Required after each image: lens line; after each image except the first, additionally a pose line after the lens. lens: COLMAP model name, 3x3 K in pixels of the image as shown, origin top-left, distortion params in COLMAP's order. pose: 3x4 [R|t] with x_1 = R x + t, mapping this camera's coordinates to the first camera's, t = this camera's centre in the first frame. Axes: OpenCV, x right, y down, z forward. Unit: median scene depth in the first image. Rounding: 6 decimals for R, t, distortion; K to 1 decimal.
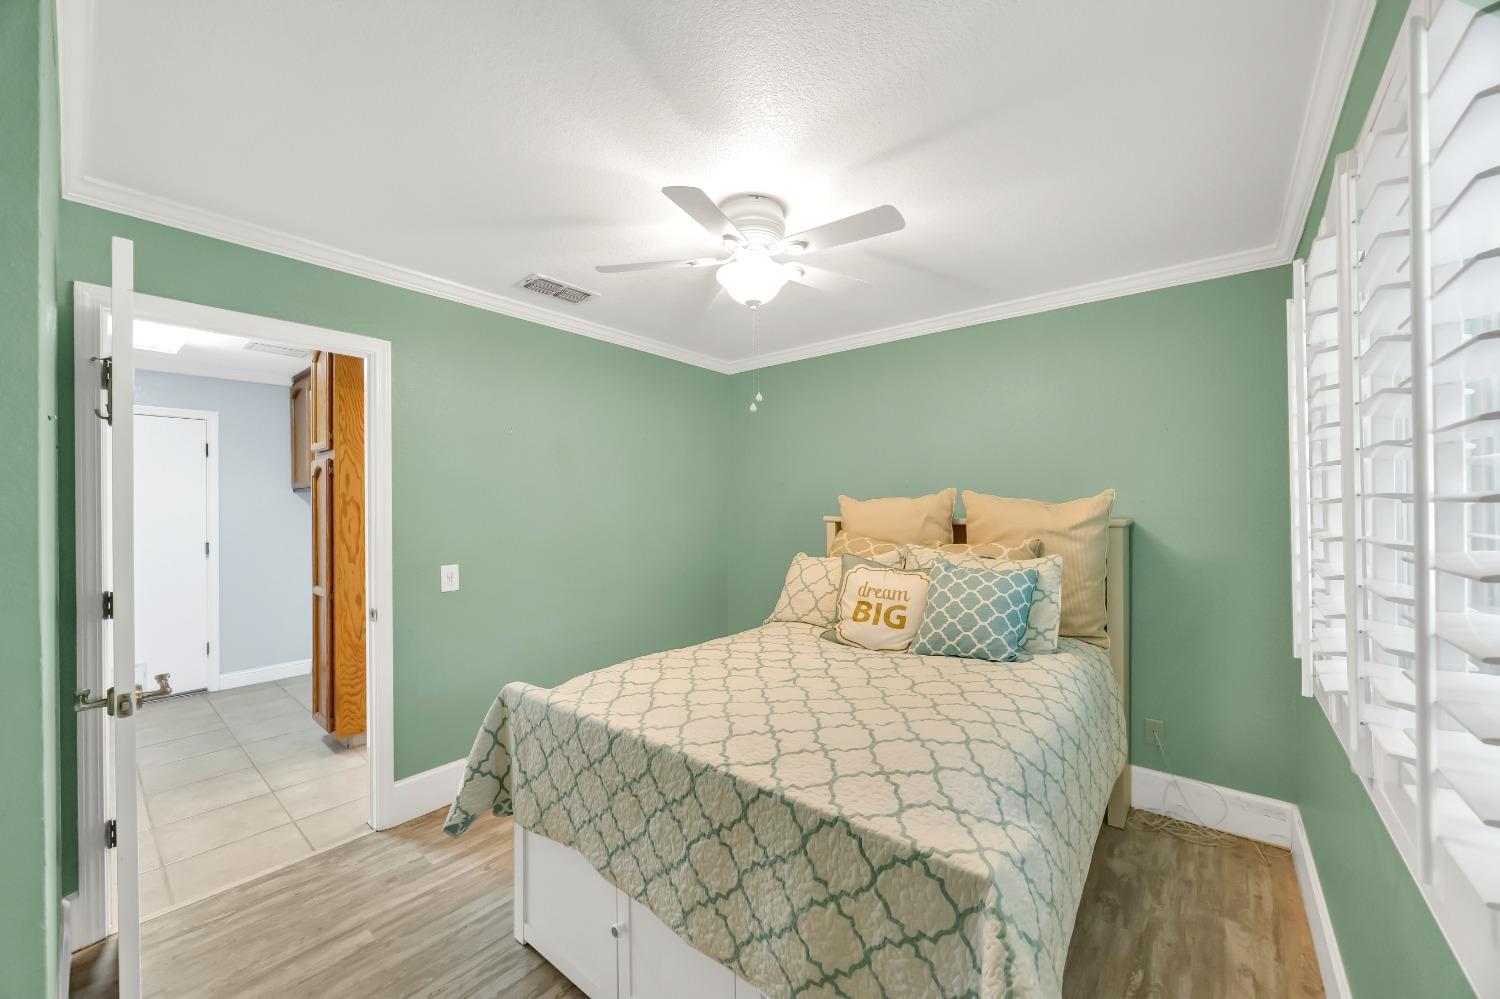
lens RADIAL K [[559.0, 0, 748.9], [0, 559.0, 499.4], [0, 0, 1]] dist [-0.009544, 0.000004]
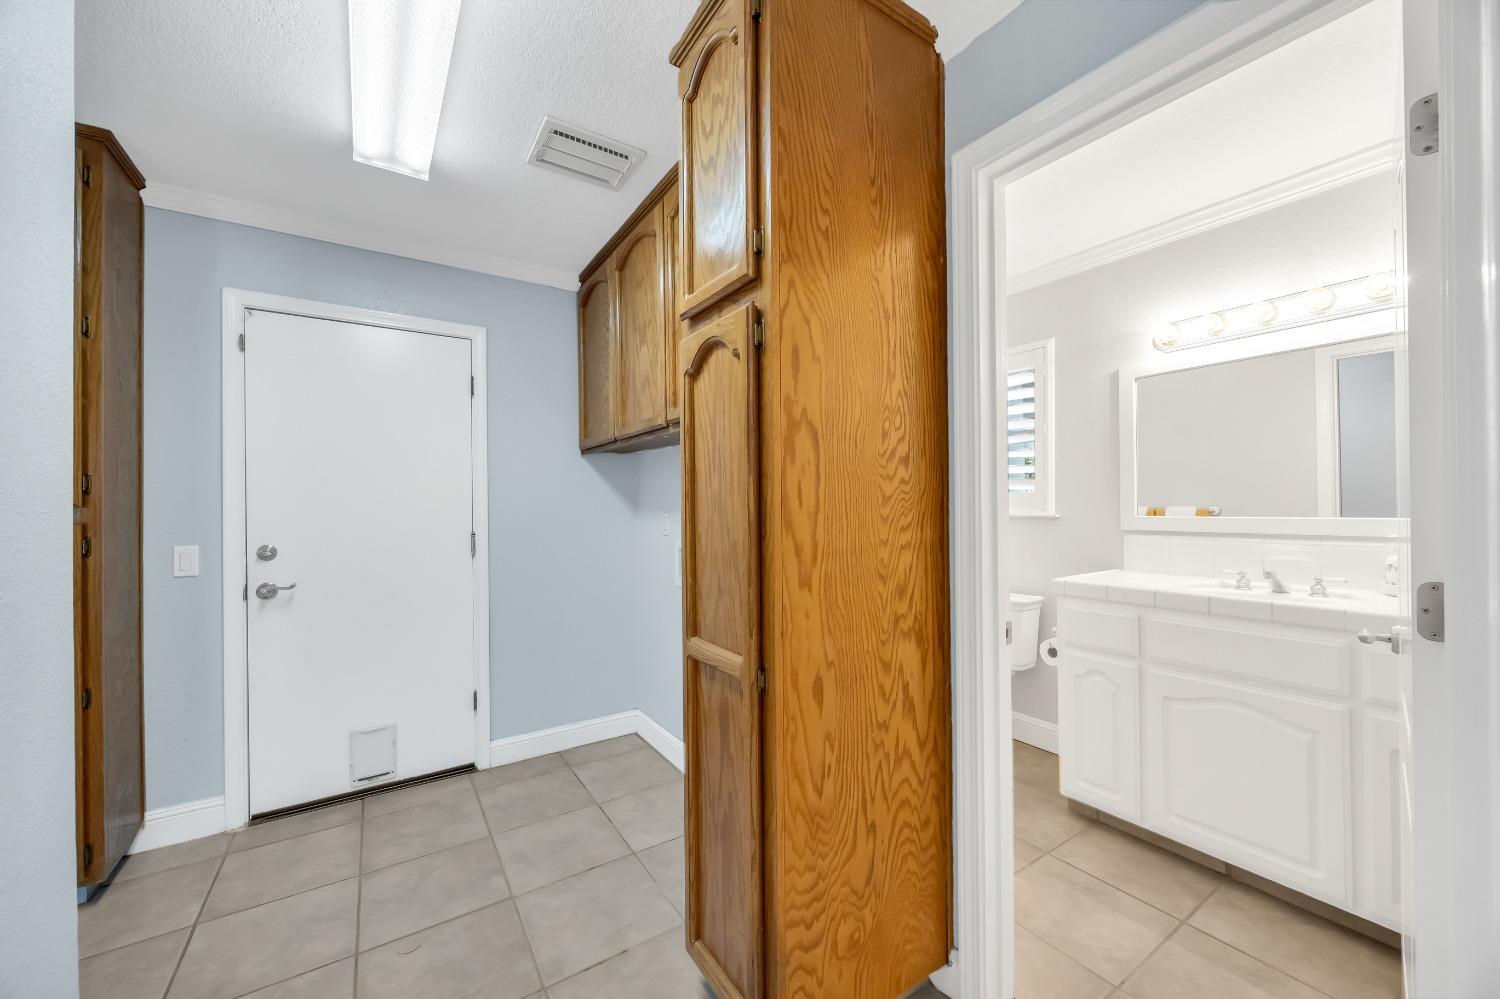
lens RADIAL K [[559.0, 0, 751.0], [0, 559.0, 502.9], [0, 0, 1]] dist [-0.009544, 0.000004]
pose [[0.955097, -0.006871, -0.296213, -0.637744], [0.007676, 0.999969, 0.001557, 0.056579], [0.296193, -0.003760, 0.955121, 0.637587]]
